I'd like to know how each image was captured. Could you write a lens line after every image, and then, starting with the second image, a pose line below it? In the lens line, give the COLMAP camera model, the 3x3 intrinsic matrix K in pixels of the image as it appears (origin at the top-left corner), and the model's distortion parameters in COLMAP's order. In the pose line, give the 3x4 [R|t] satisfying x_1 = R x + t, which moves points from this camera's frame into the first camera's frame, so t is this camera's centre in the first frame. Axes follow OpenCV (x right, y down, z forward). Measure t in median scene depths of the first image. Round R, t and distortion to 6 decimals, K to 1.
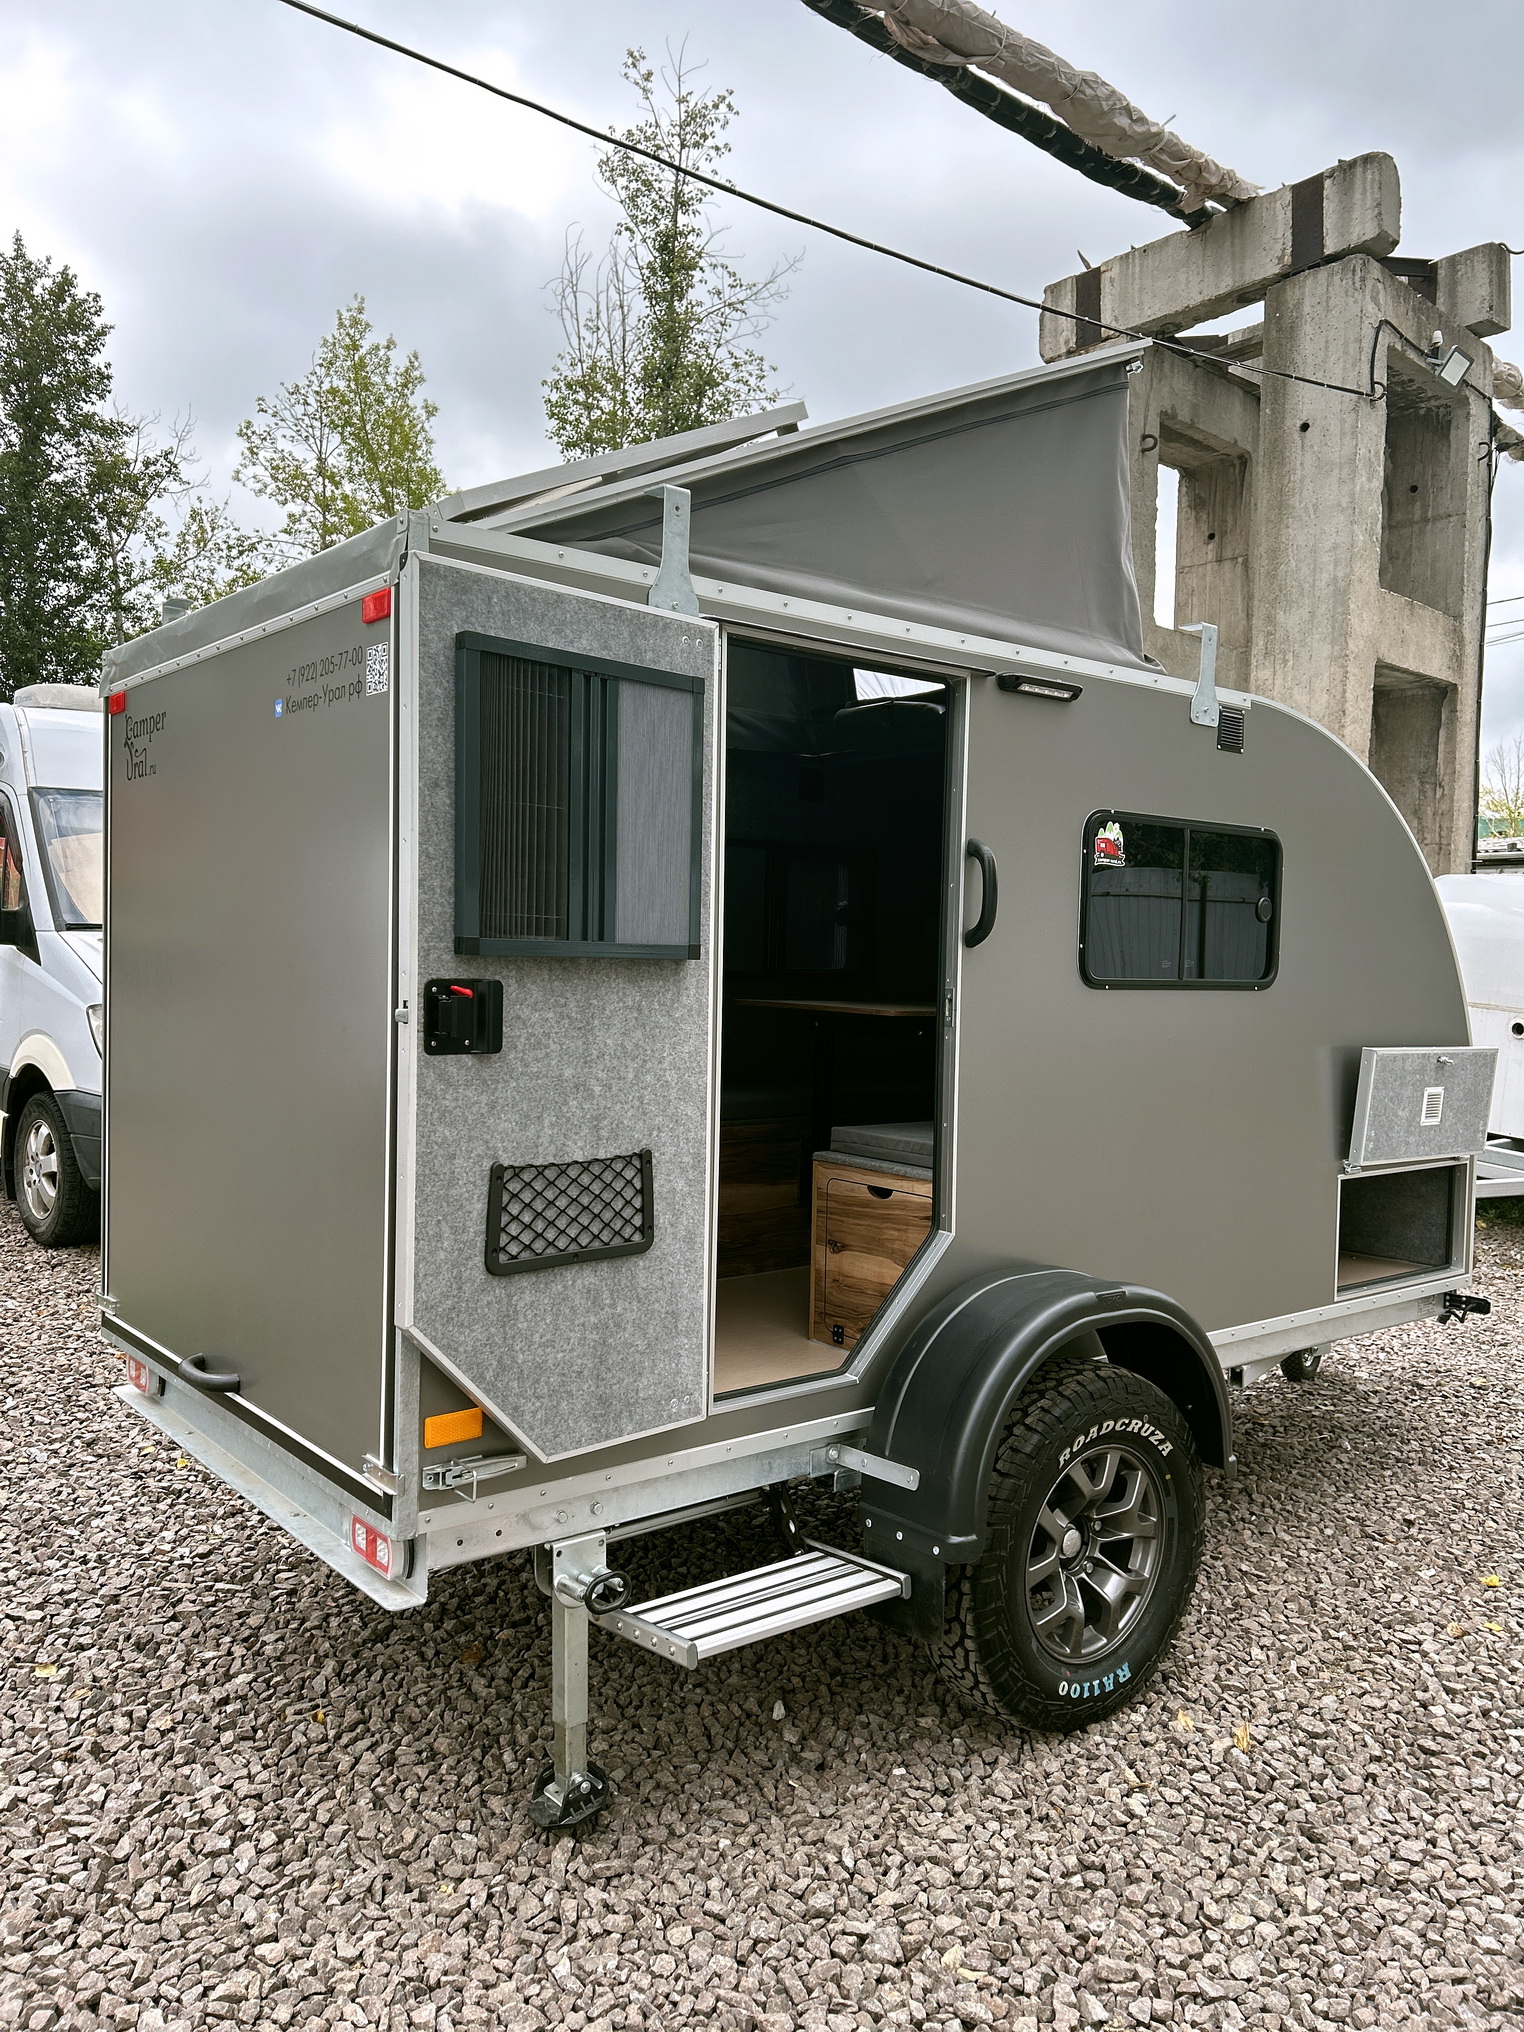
lens RADIAL K [[1447.3, 0, 548.0], [0, 1447.3, 1012.4], [0, 0, 1]] dist [0.081315, -0.143014]
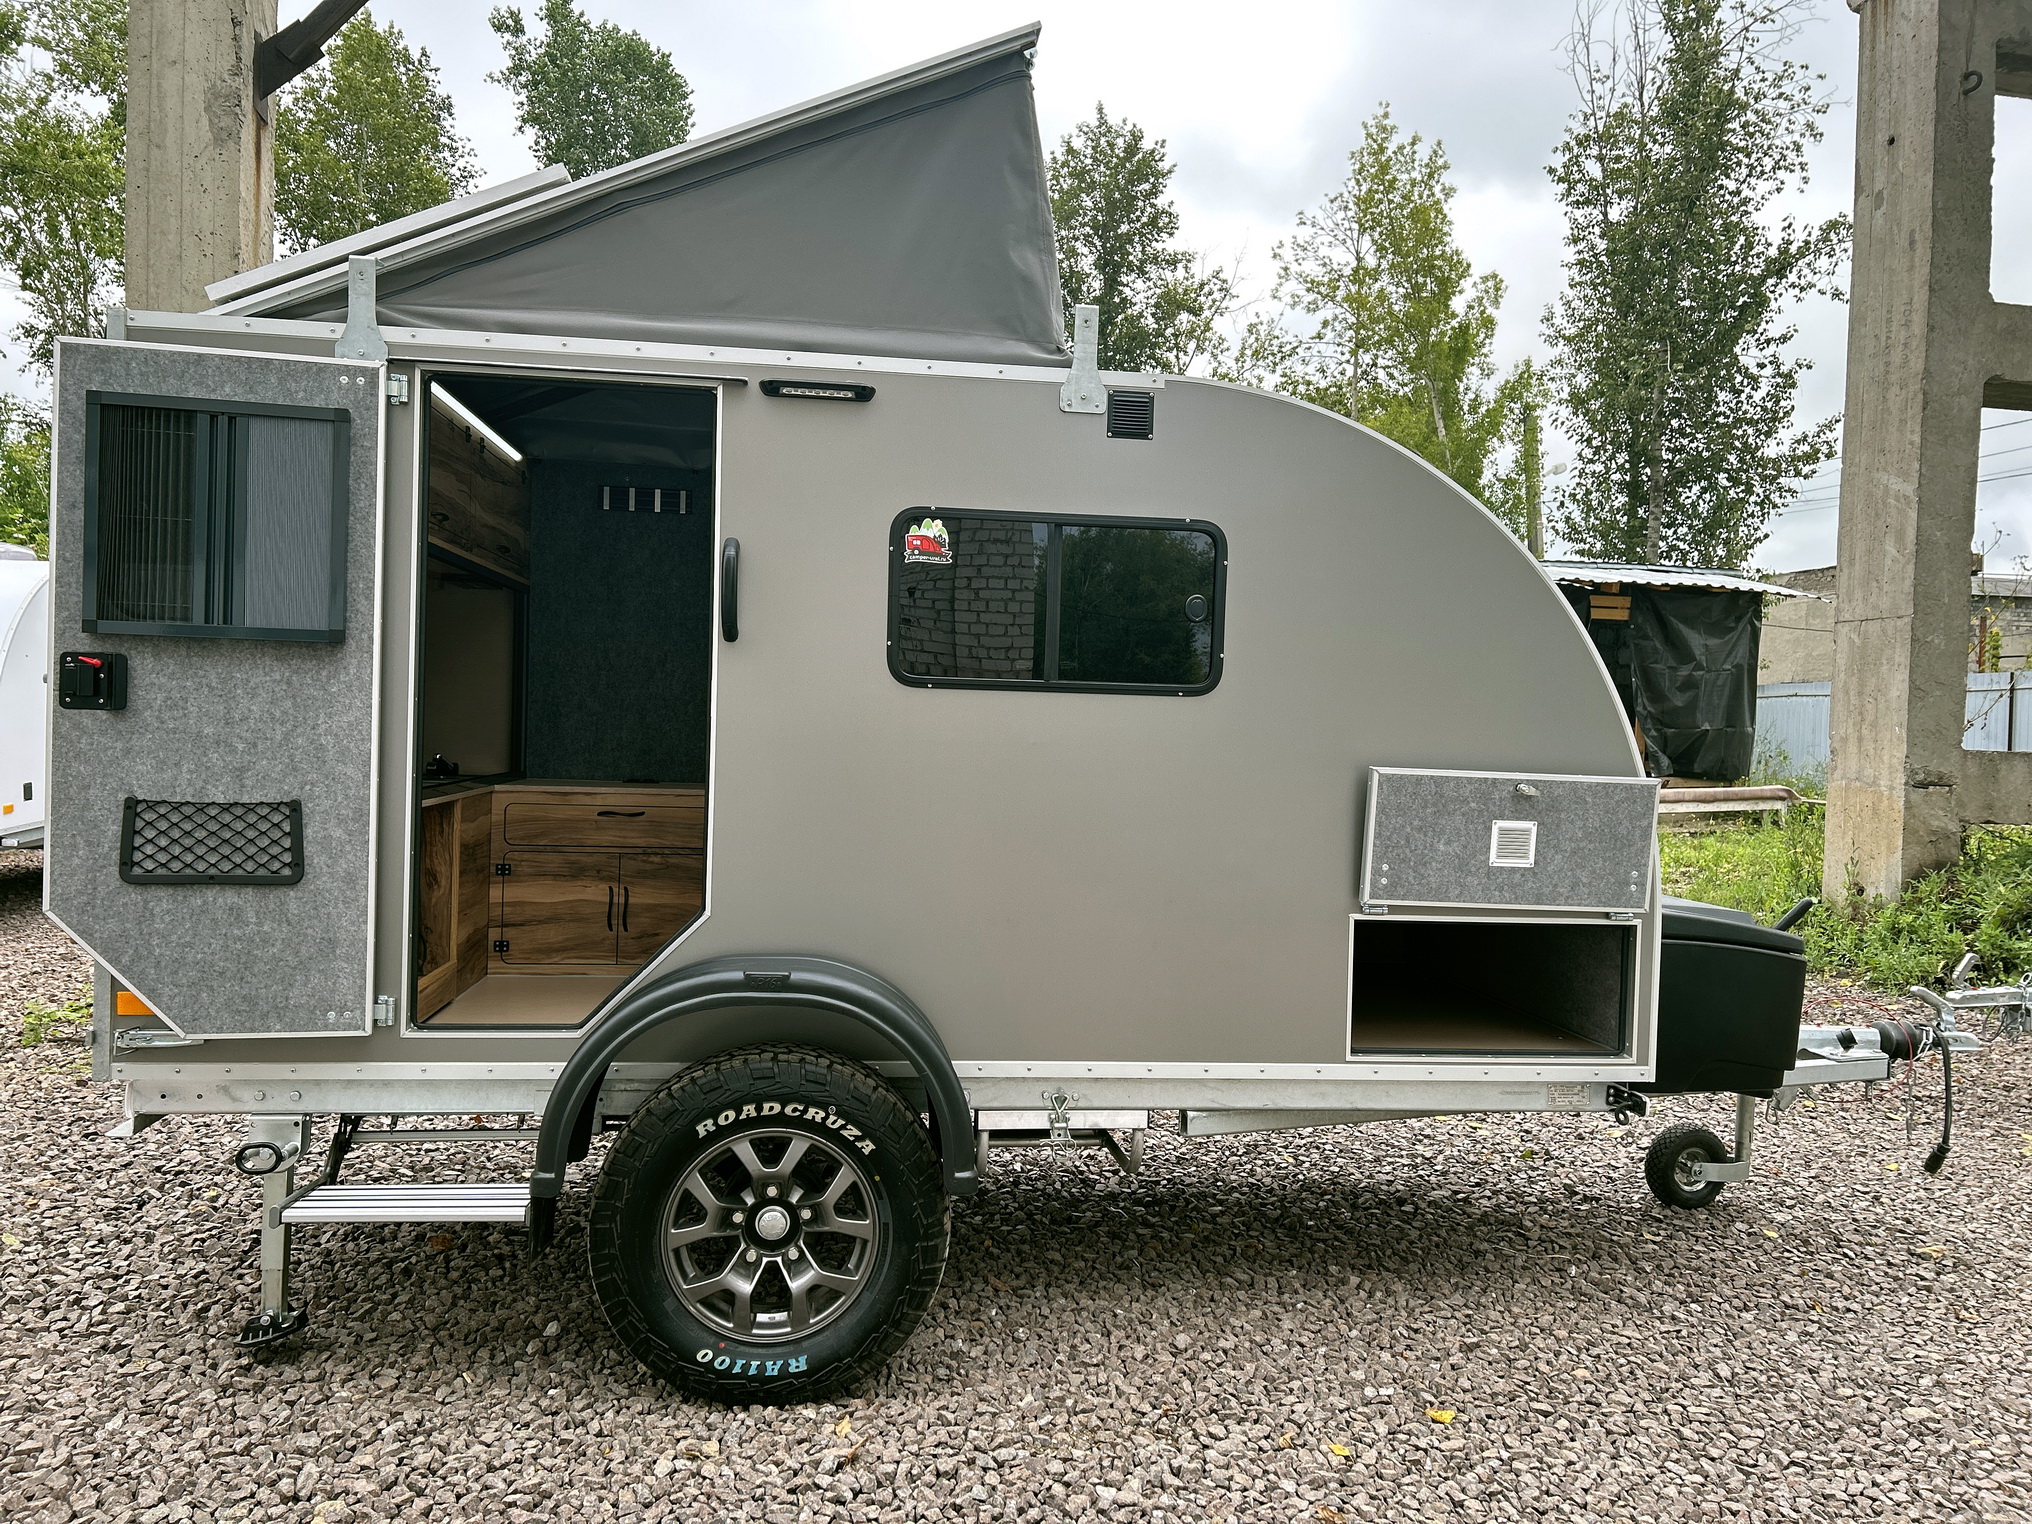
lens RADIAL K [[1400.5, 0, 1016.0], [0, 1400.5, 762.0], [0, 0, 1]] dist [-0.001281, -0.008798]
pose [[0.877108, 0.019405, -0.479900, 1.120730], [-0.033813, 0.999199, -0.021396, 0.065728], [0.479101, 0.034993, 0.877062, 0.253876]]
